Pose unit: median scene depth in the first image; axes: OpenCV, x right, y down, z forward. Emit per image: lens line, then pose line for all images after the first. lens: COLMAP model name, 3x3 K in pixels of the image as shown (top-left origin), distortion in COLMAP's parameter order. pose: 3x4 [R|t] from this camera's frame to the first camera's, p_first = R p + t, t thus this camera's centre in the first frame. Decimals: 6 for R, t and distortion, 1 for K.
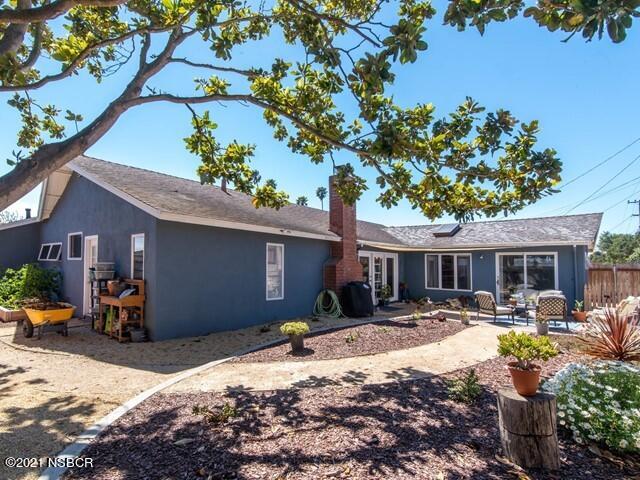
lens RADIAL K [[336.2, 0, 300.1], [0, 336.2, 236.1], [0, 0, 1]] dist [0.001603, -0.000159]
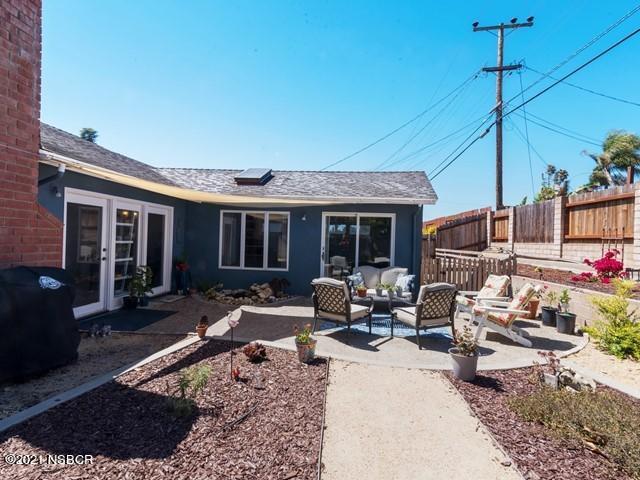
lens RADIAL K [[336.2, 0, 300.1], [0, 336.2, 236.1], [0, 0, 1]] dist [0.001603, -0.000159]
pose [[0.827997, 0.010186, 0.560641, 0.165273], [-0.061497, 0.995453, 0.072737, 0.049355], [-0.557351, -0.094704, 0.824858, 0.455074]]
